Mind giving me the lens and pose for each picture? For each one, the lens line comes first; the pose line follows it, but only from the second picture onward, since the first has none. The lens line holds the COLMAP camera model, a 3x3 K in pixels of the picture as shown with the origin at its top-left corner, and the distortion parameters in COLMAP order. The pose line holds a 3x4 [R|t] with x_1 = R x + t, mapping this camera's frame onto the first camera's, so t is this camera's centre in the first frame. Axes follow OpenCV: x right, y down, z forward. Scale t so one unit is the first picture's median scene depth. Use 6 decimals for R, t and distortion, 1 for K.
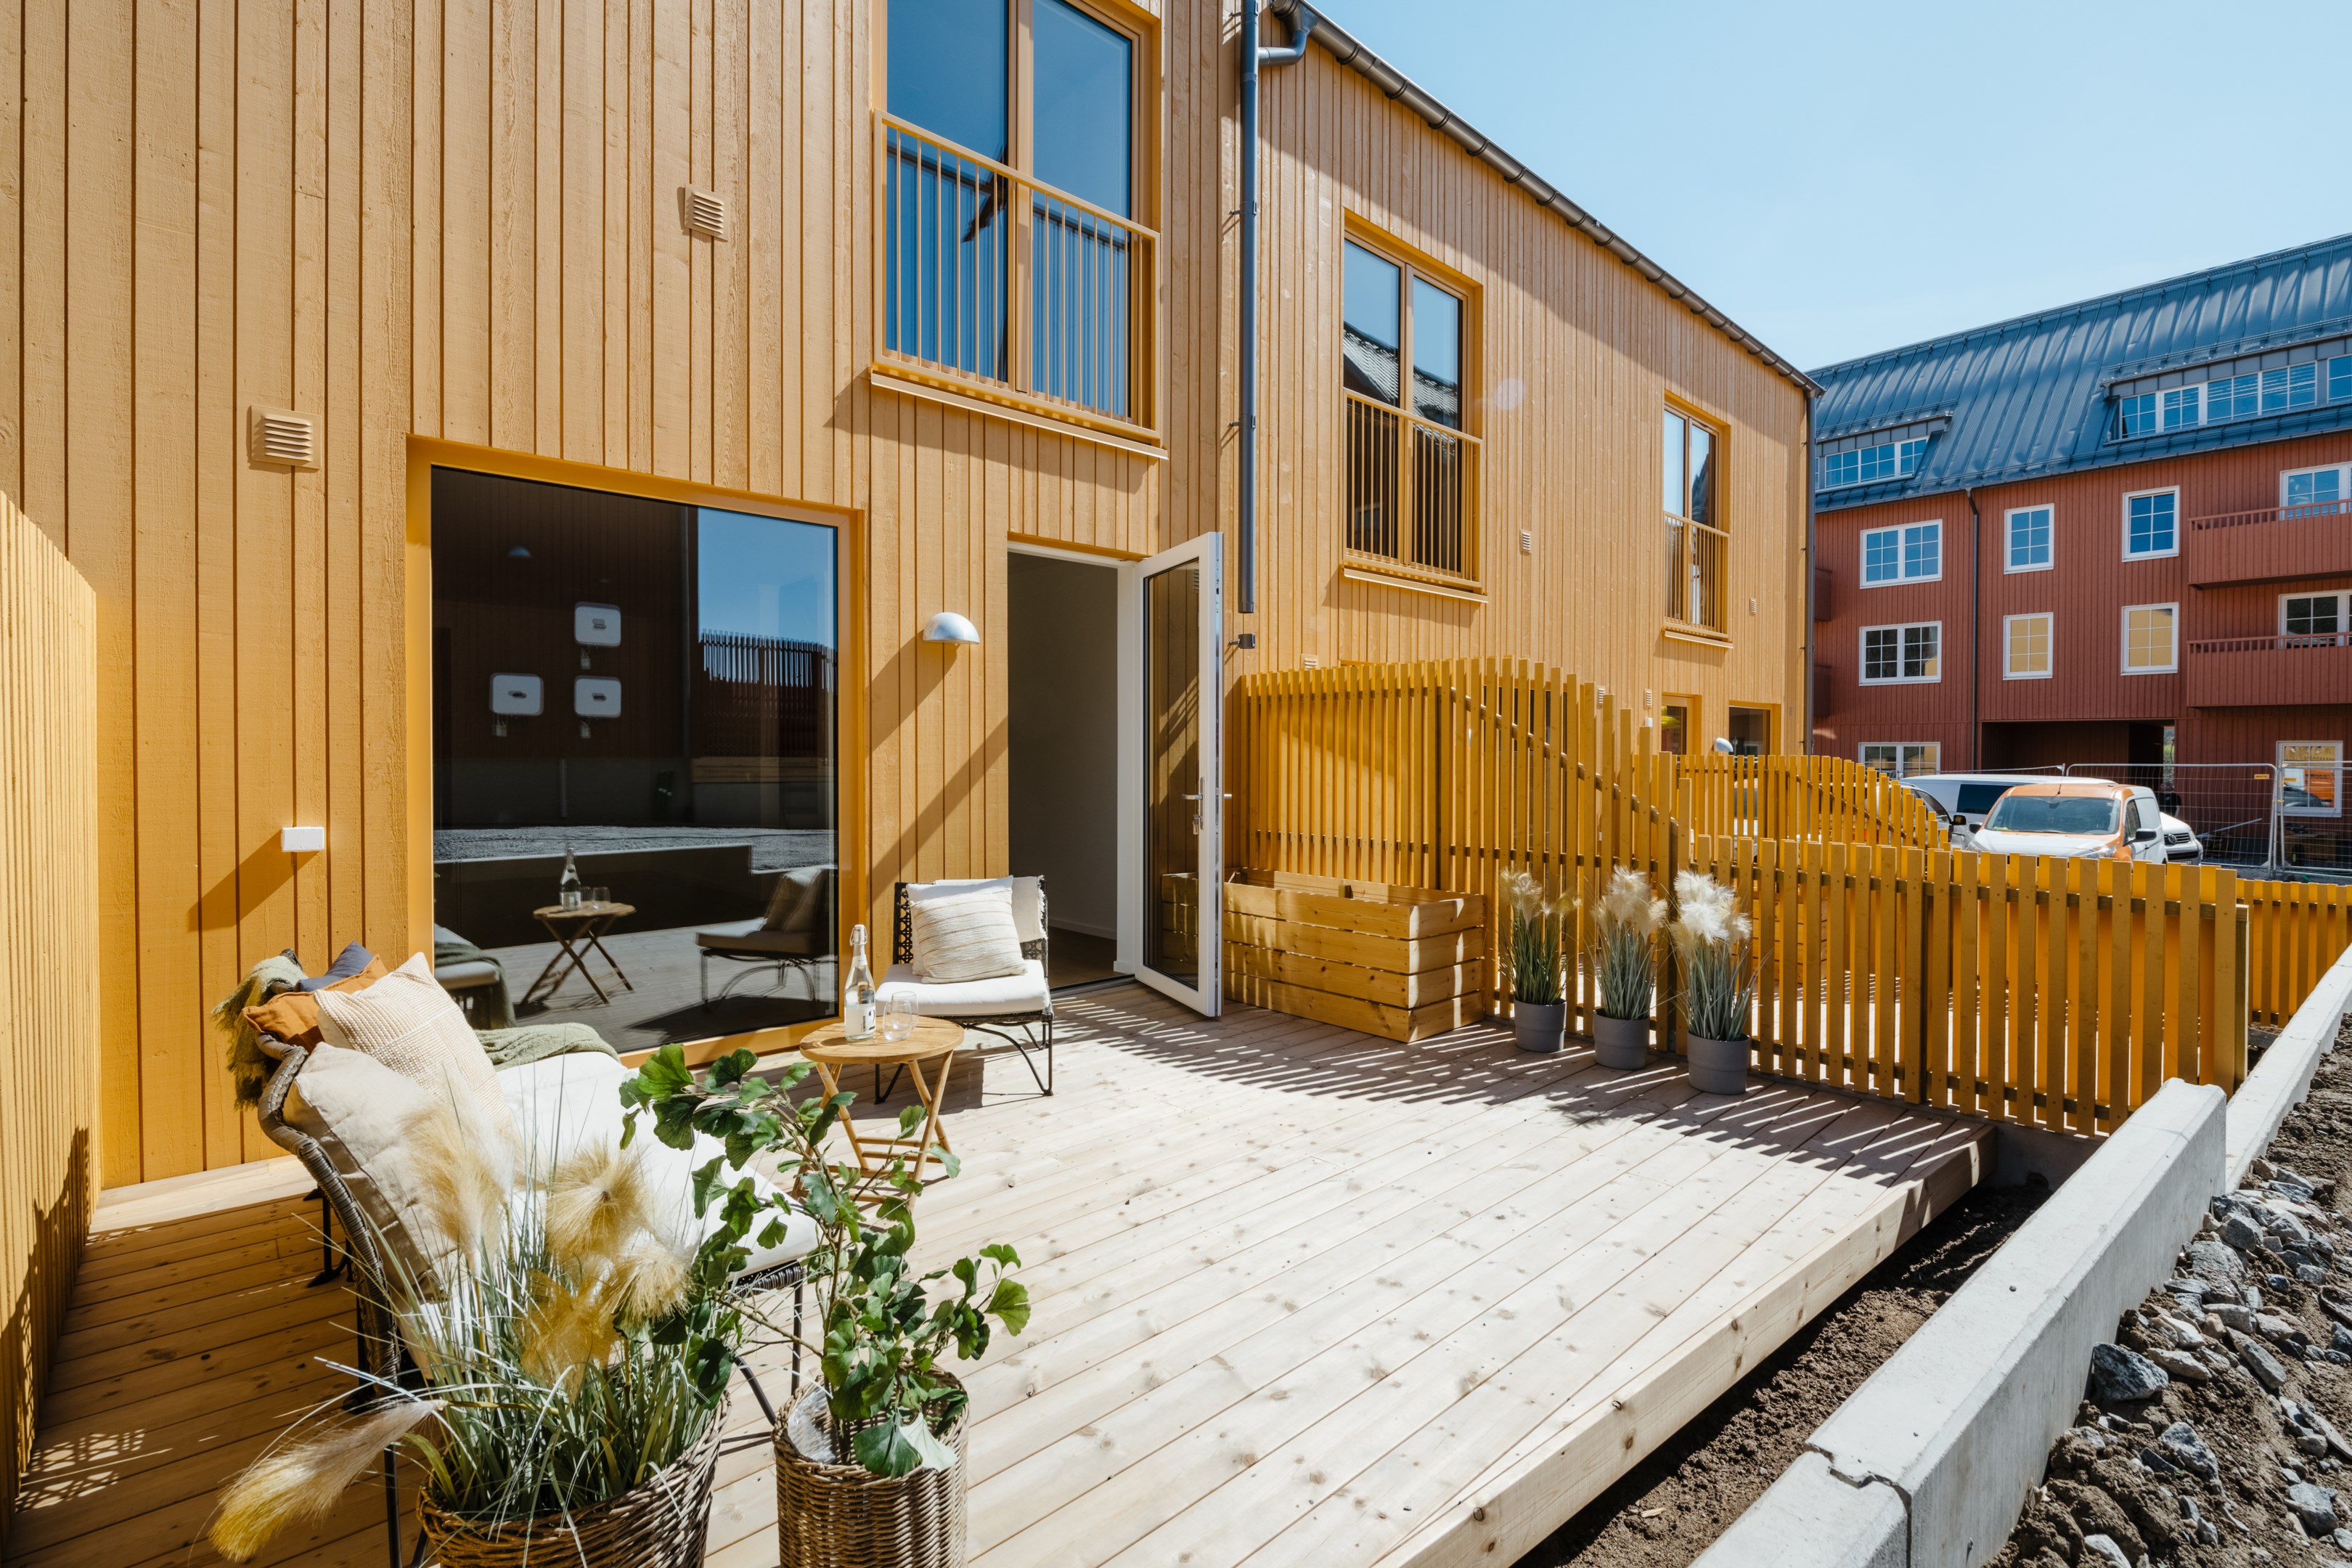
lens RADIAL K [[1070.2, 0, 1175.3], [0, 1070.2, 778.4], [0, 0, 1]] dist [-0.001309, -0.000031]
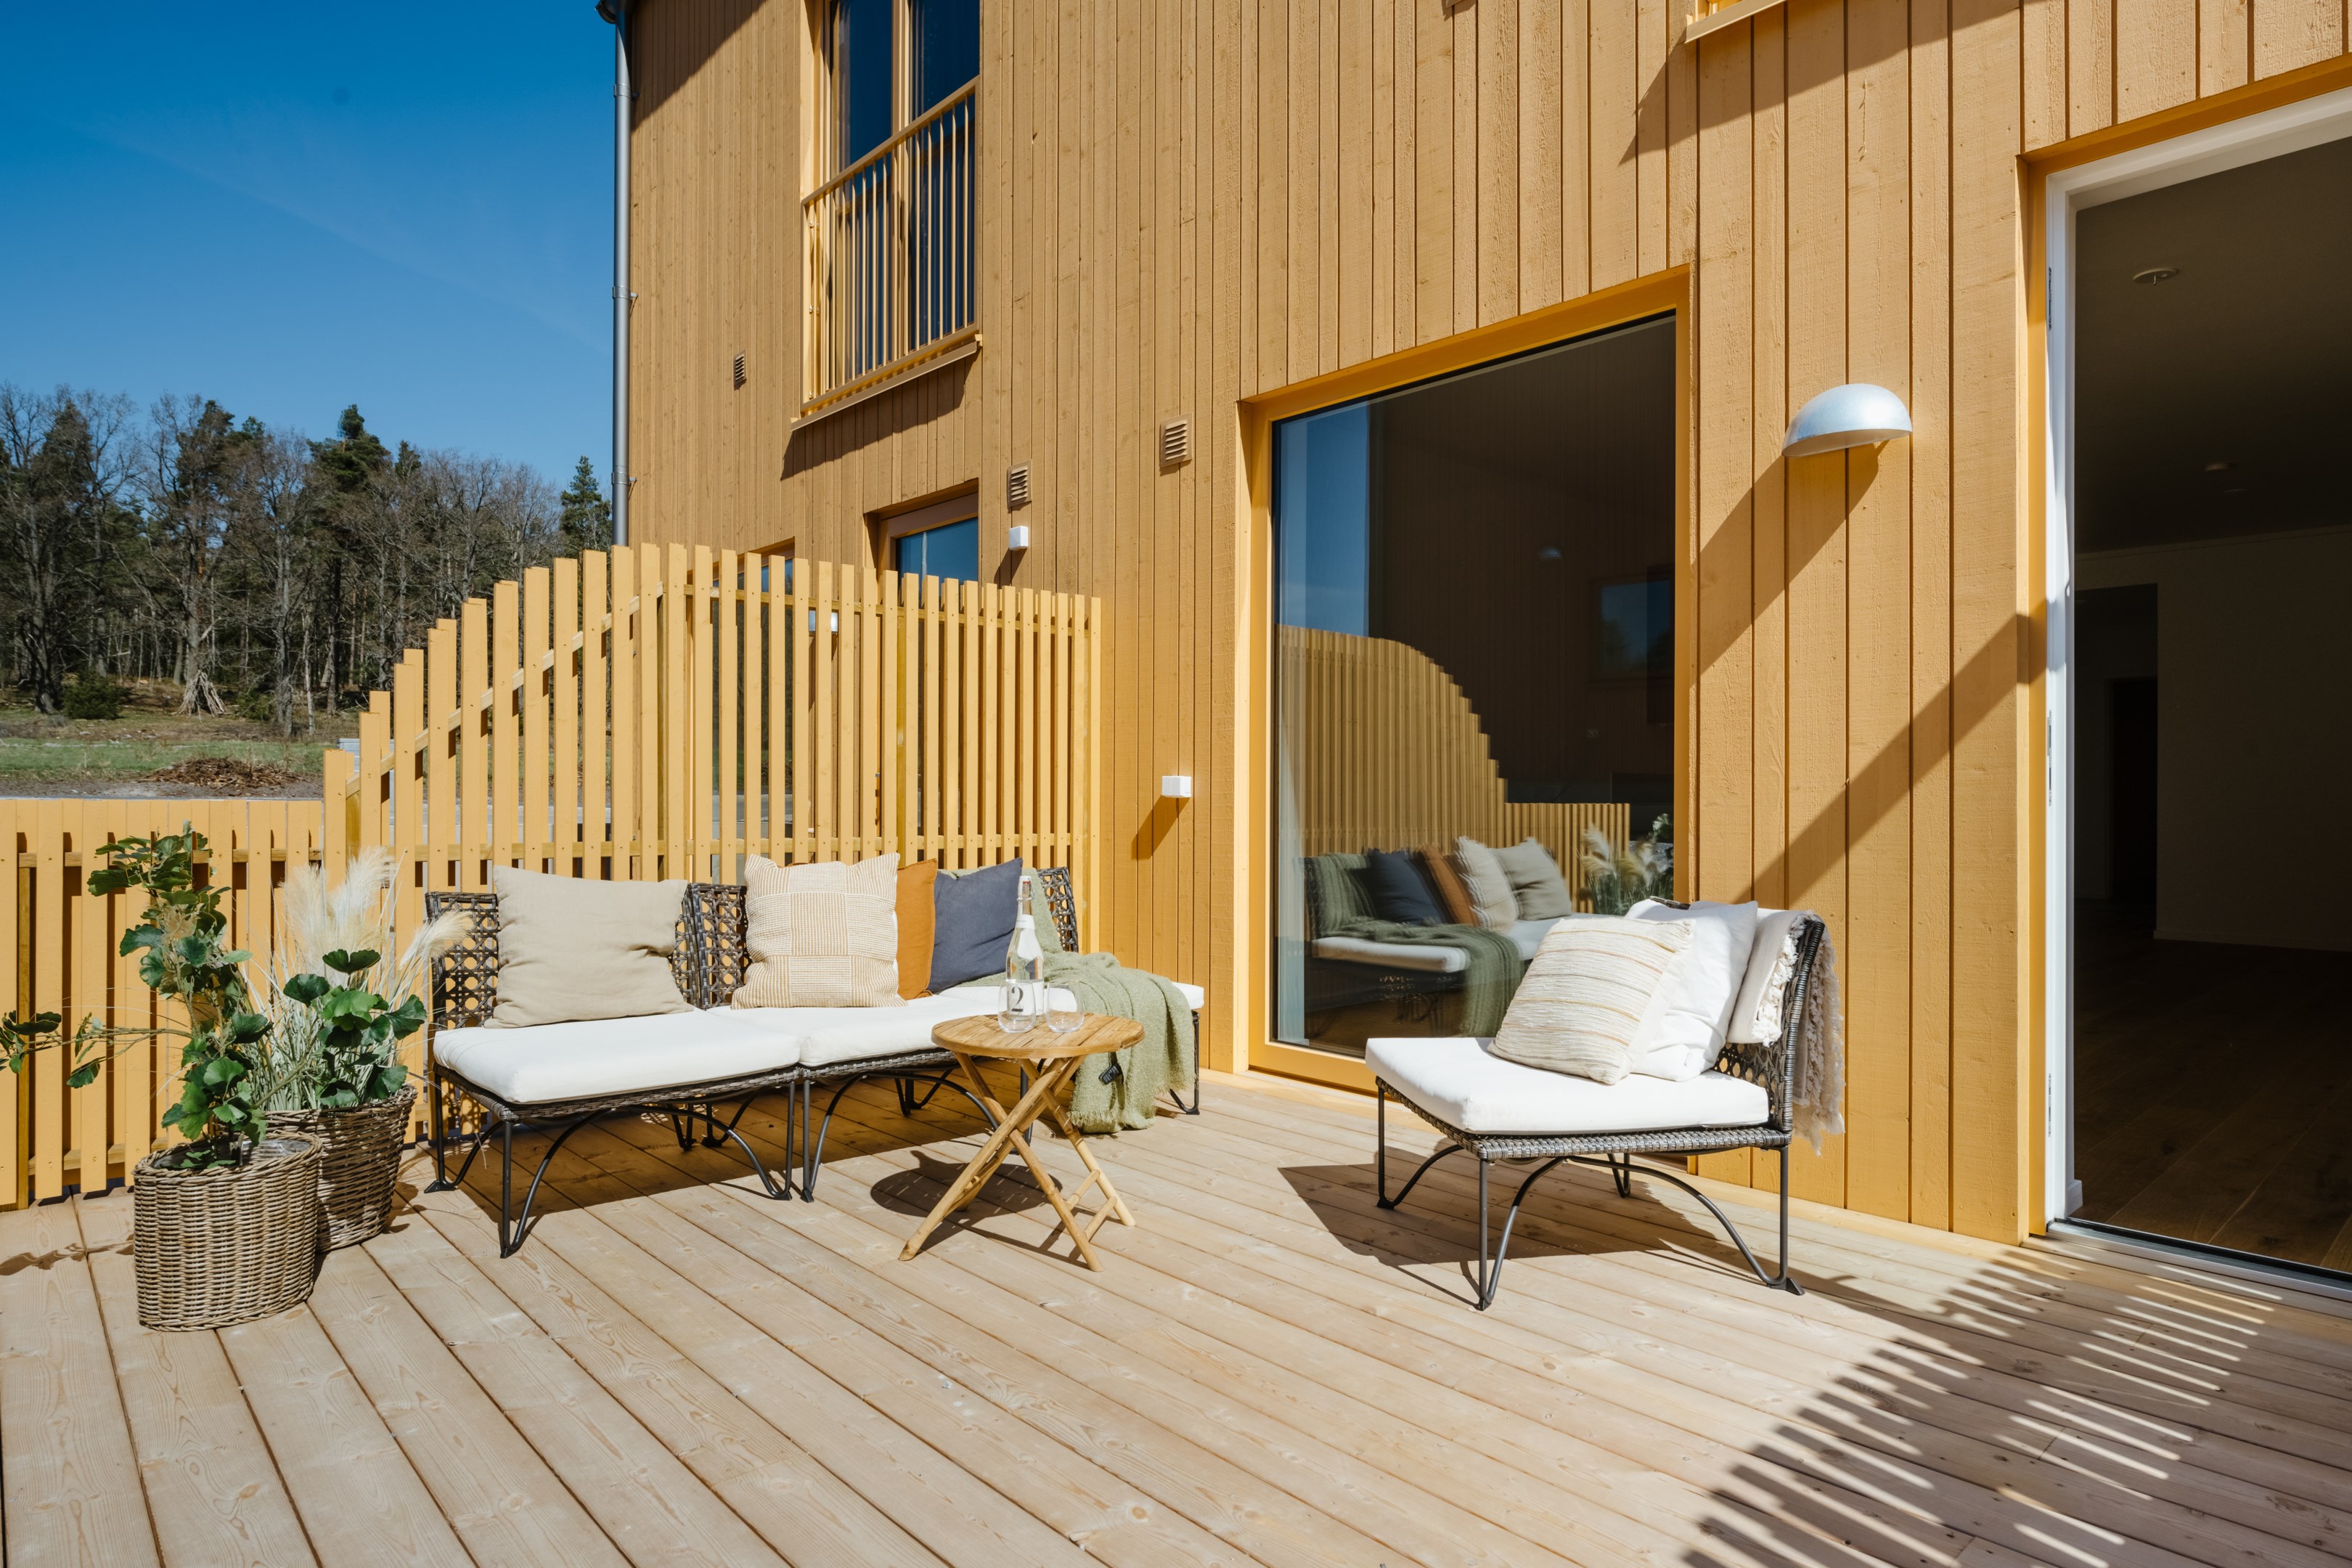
lens RADIAL K [[1369.3, 0, 1175.3], [0, 1369.3, 778.2], [0, 0, 1]] dist [0.004378, 0.000088]
pose [[-0.029881, -0.003898, -0.999546, 0.479770], [-0.013029, 0.999909, -0.003510, 0.038977], [0.999469, 0.012918, -0.029929, 0.762743]]
